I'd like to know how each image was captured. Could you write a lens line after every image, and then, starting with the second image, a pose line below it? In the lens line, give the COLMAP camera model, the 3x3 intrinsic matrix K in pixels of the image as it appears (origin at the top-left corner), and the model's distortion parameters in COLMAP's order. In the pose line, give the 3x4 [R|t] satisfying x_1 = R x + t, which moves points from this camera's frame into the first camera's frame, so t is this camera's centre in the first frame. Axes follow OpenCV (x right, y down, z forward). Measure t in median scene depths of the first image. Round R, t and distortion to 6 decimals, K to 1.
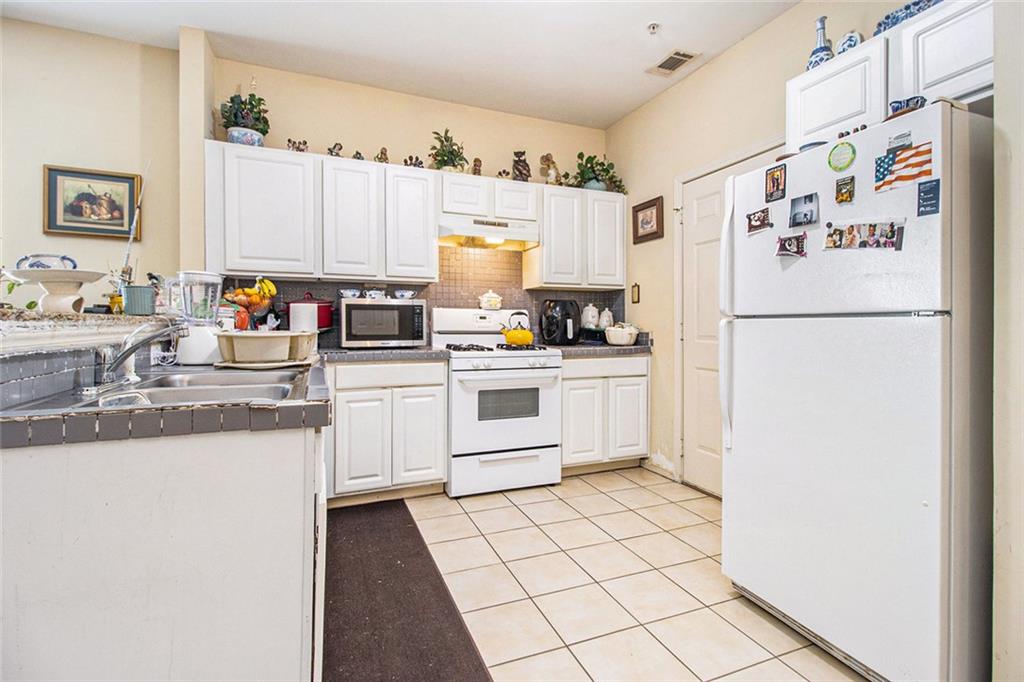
lens RADIAL K [[485.2, 0, 507.5], [0, 485.2, 322.0], [0, 0, 1]] dist [0.003350, 0.000838]
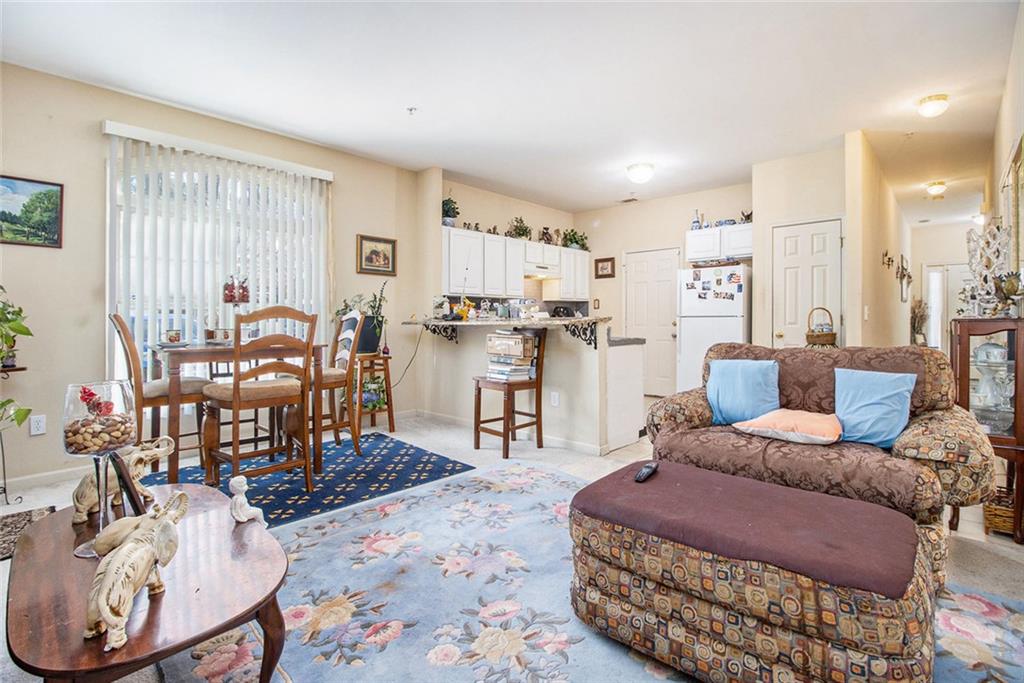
lens RADIAL K [[485.2, 0, 512.1], [0, 485.2, 342.1], [0, 0, 1]] dist [0.003350, 0.000838]
pose [[0.901327, -0.032432, 0.431923, -1.151558], [0.009013, 0.998381, 0.056157, -0.020909], [-0.433045, -0.046723, 0.900160, -0.815761]]
